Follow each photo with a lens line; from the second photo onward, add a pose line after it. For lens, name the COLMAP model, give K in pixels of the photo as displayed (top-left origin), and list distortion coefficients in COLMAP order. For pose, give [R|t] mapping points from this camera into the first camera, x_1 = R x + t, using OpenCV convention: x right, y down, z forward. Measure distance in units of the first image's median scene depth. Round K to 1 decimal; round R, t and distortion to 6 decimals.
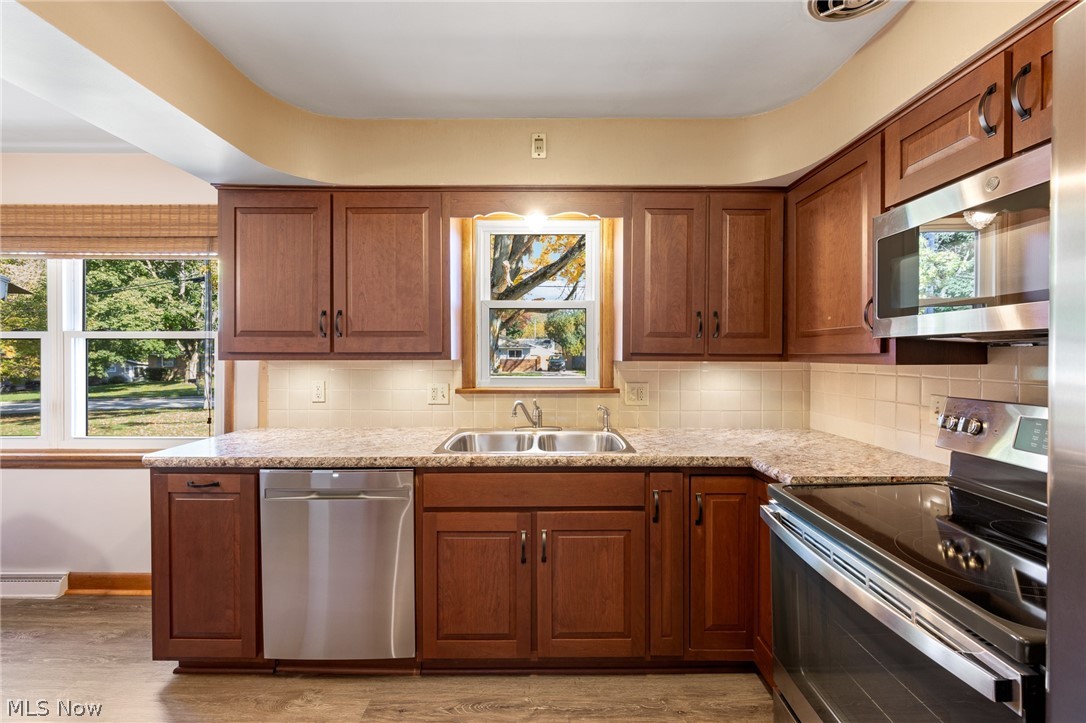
lens RADIAL K [[418.4, 0, 540.5], [0, 418.4, 360.0], [0, 0, 1]] dist [0.000652, -0.000216]
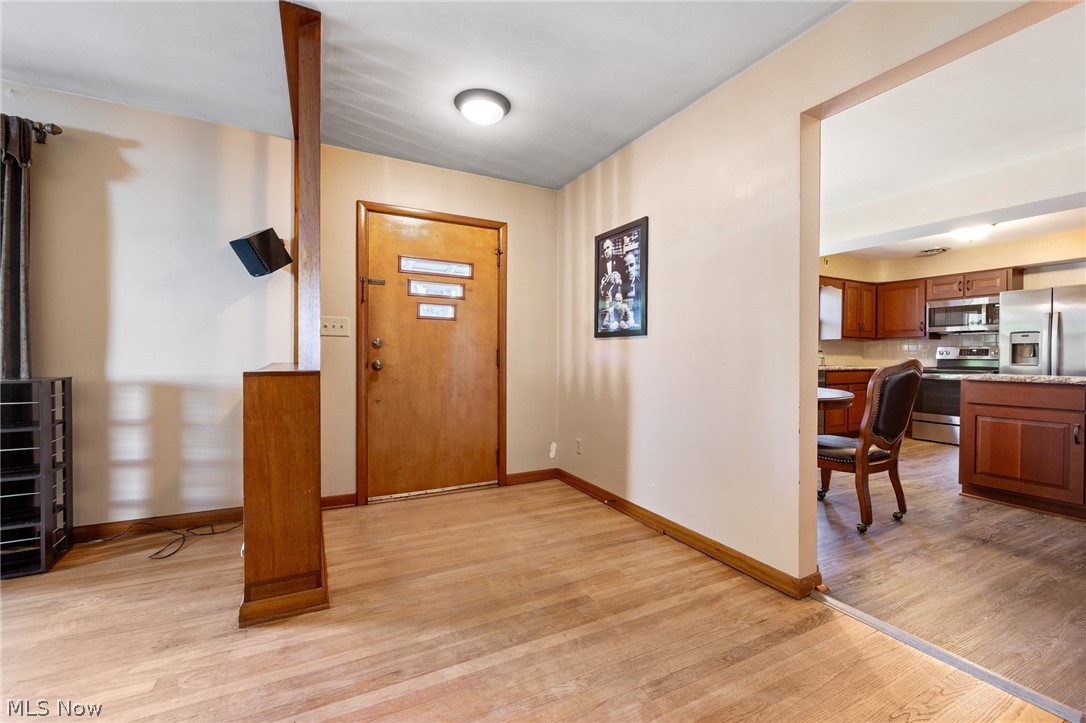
lens RADIAL K [[418.4, 0, 540.5], [0, 418.4, 360.0], [0, 0, 1]] dist [0.000652, -0.000216]
pose [[0.909062, 0.004970, 0.416631, -2.956211], [-0.004496, 0.999988, -0.002117, 0.165833], [-0.416637, 0.000051, 0.909073, -0.775889]]
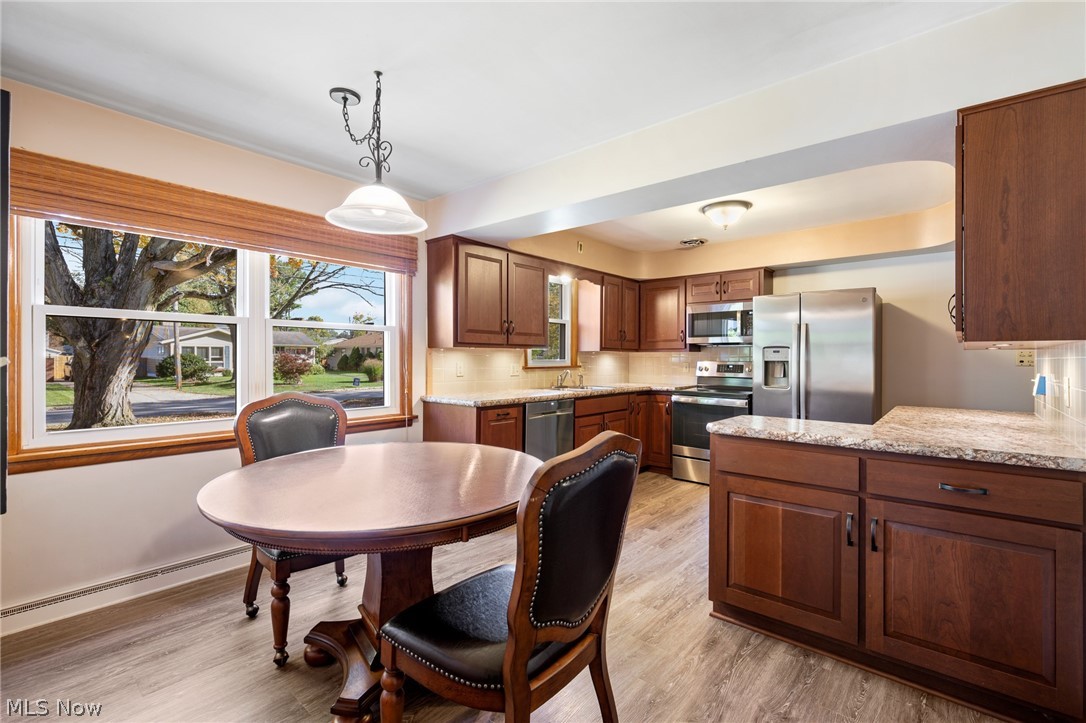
lens RADIAL K [[487.3, 0, 540.7], [0, 487.3, 362.8], [0, 0, 1]] dist [0.000670, 0.000056]
pose [[0.657523, -0.006132, 0.753410, -1.952317], [0.007595, 0.999970, 0.001511, 0.059262], [-0.753396, 0.004728, 0.657550, -0.446161]]
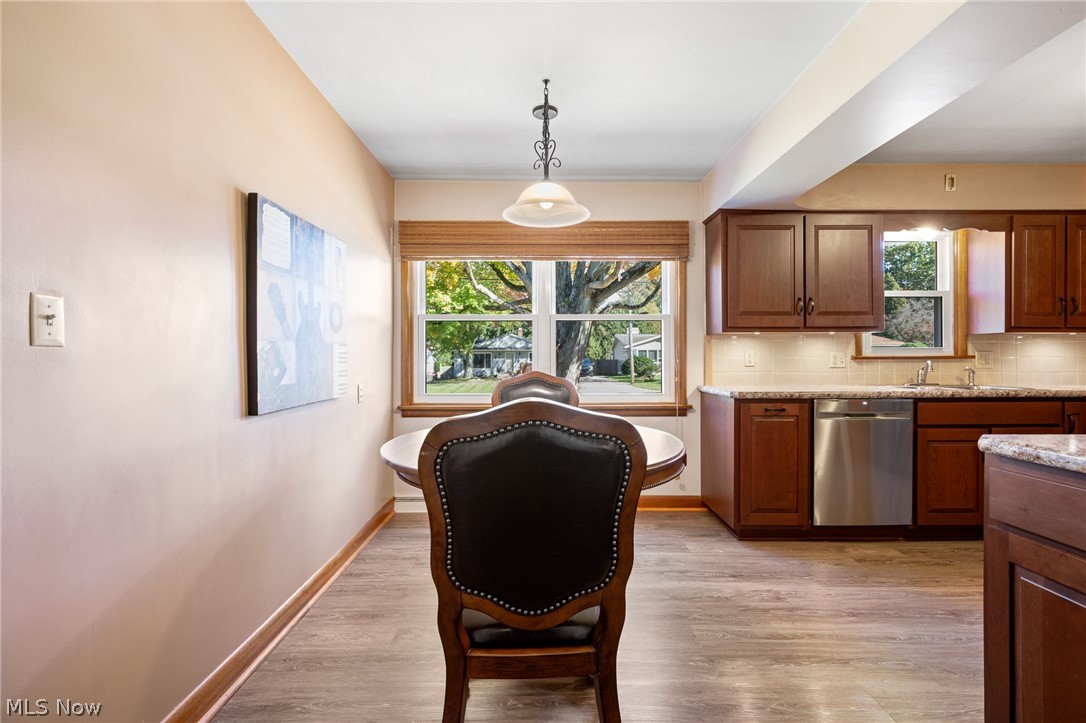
lens RADIAL K [[482.4, 0, 541.9], [0, 482.4, 359.5], [0, 0, 1]] dist [-0.000962, -0.000249]
pose [[0.999985, -0.002857, 0.004608, -1.407531], [0.002921, 0.999901, -0.013798, 0.114404], [-0.004568, 0.013811, 0.999894, -0.637733]]
